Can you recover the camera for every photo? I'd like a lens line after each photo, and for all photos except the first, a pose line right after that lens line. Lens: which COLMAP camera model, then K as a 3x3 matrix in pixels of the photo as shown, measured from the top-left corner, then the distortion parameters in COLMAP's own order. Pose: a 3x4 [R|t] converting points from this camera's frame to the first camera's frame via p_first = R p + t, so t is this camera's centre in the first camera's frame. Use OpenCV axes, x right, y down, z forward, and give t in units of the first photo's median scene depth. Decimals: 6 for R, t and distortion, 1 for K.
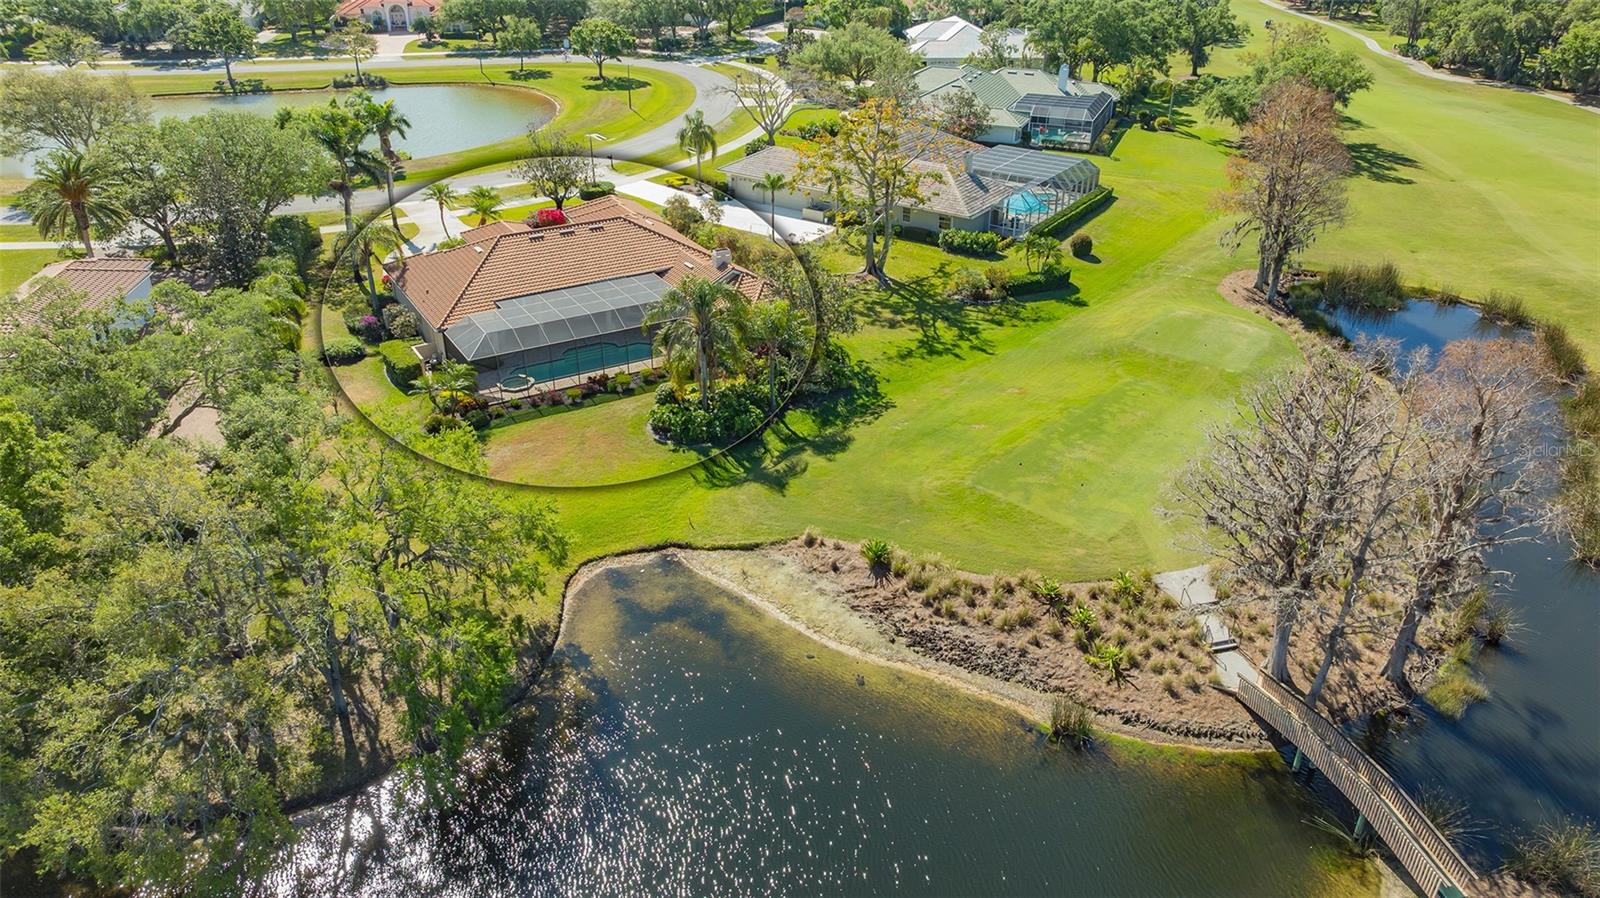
lens RADIAL K [[1127.2, 0, 807.7], [0, 1127.2, 447.5], [0, 0, 1]] dist [-0.037486, 0.032849]
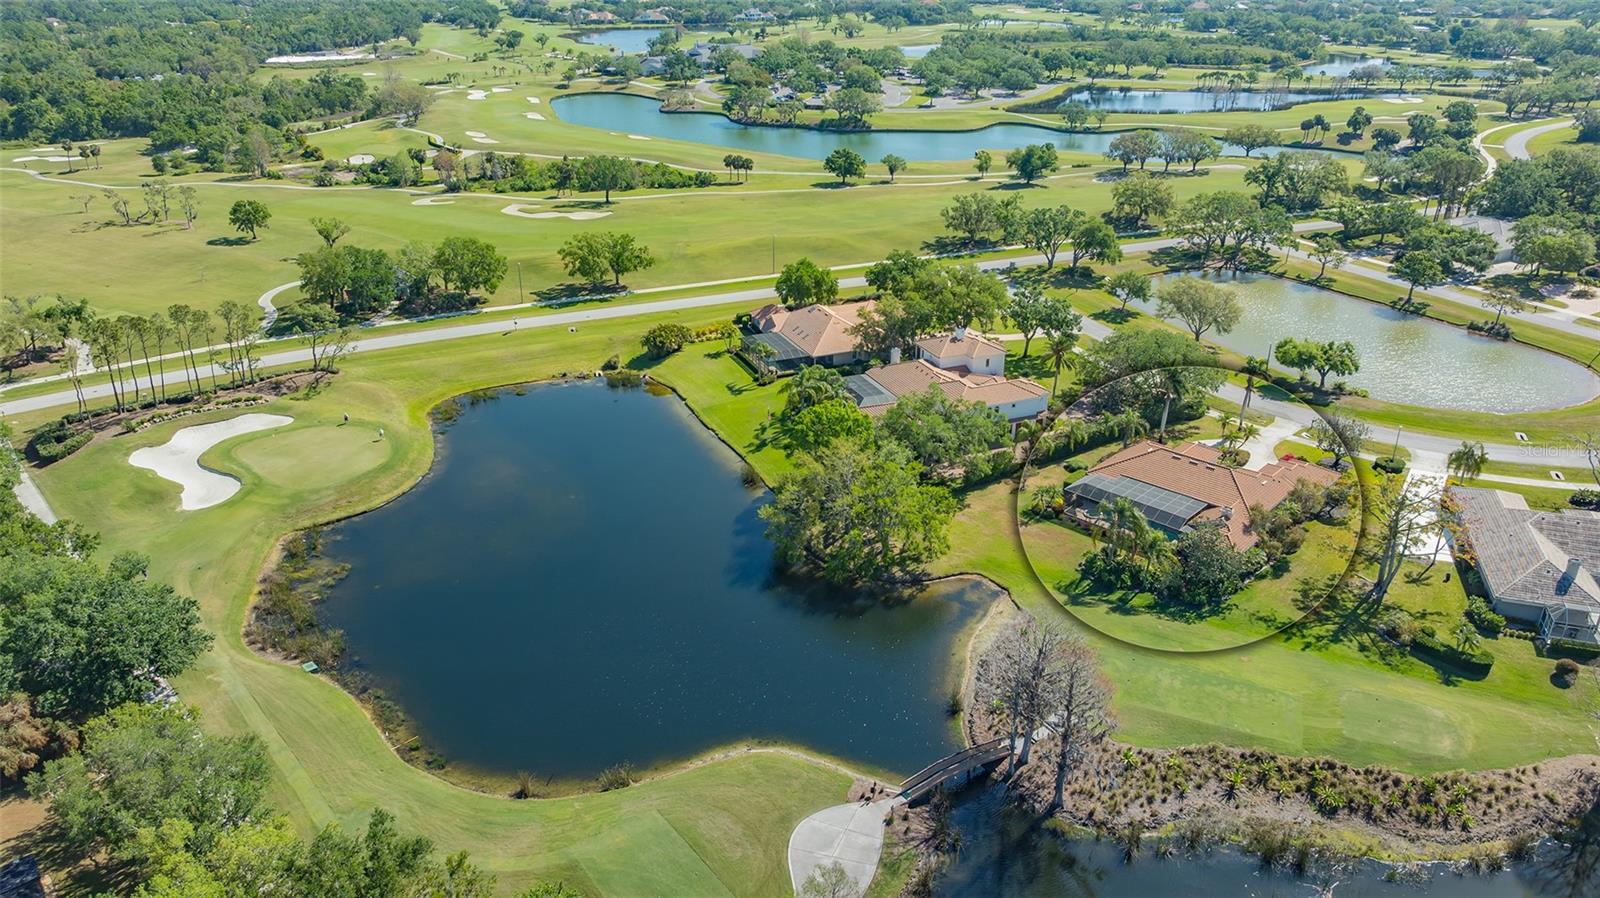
lens RADIAL K [[1127.2, 0, 807.7], [0, 1127.2, 447.5], [0, 0, 1]] dist [-0.037486, 0.032849]
pose [[0.263529, 0.387793, -0.883272, 1.142066], [-0.452770, 0.858238, 0.241716, -0.358714], [0.851794, 0.336220, 0.401751, -0.206812]]
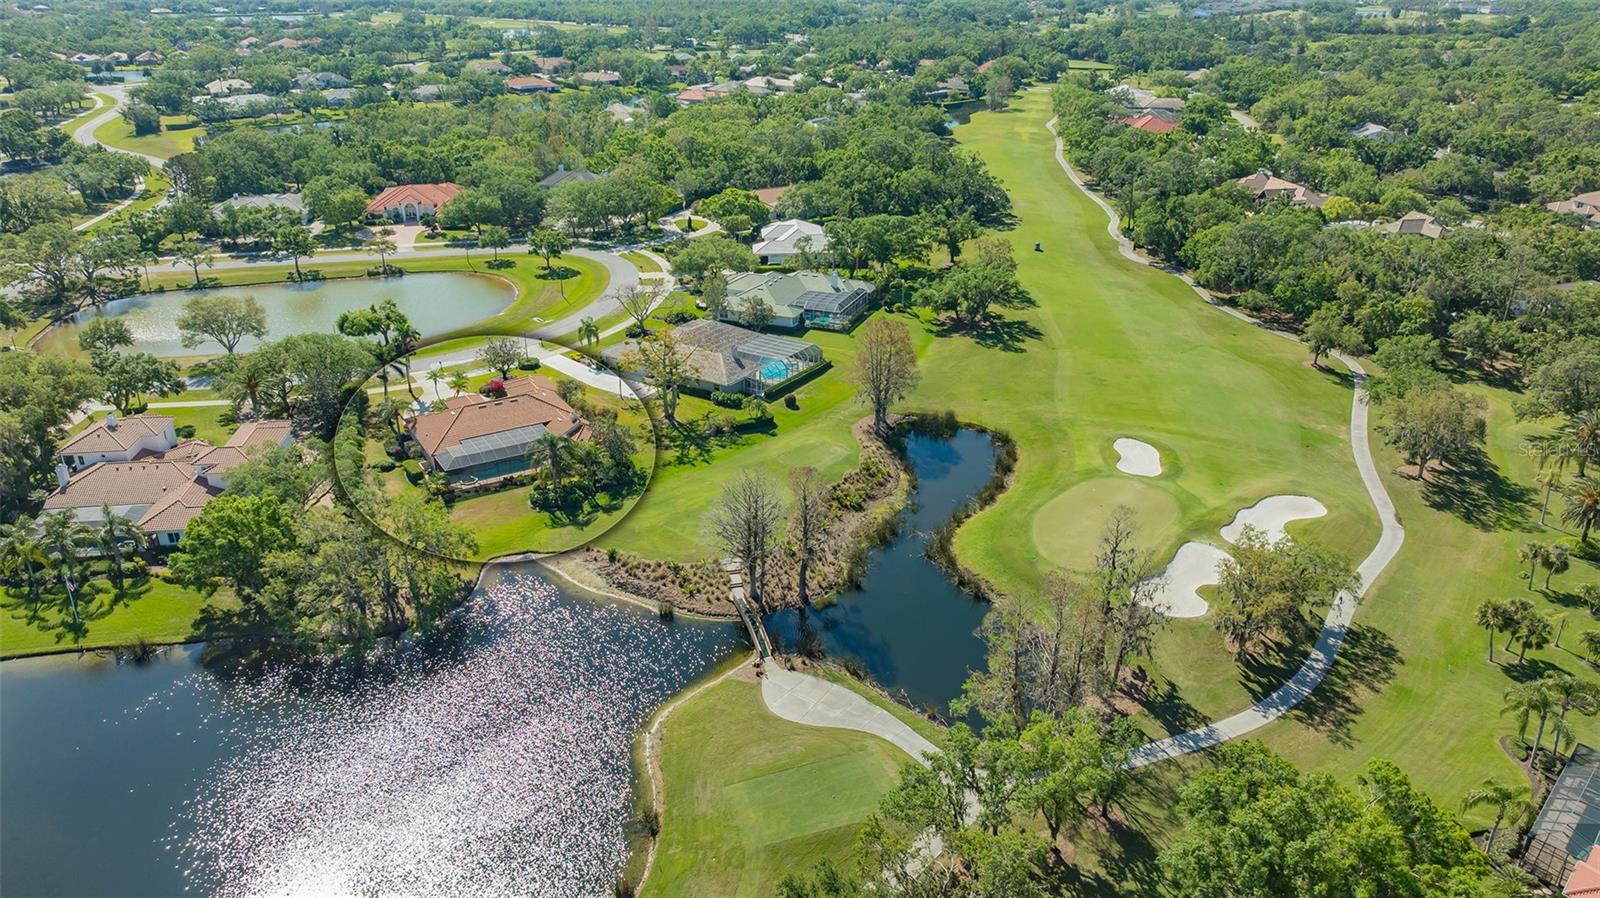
lens RADIAL K [[1127.2, 0, 807.7], [0, 1127.2, 447.5], [0, 0, 1]] dist [-0.037486, 0.032849]
pose [[0.999972, -0.007207, -0.001830, 0.330925], [0.007057, 0.997369, -0.072152, 0.031971], [0.002346, 0.072137, 0.997392, -0.956742]]
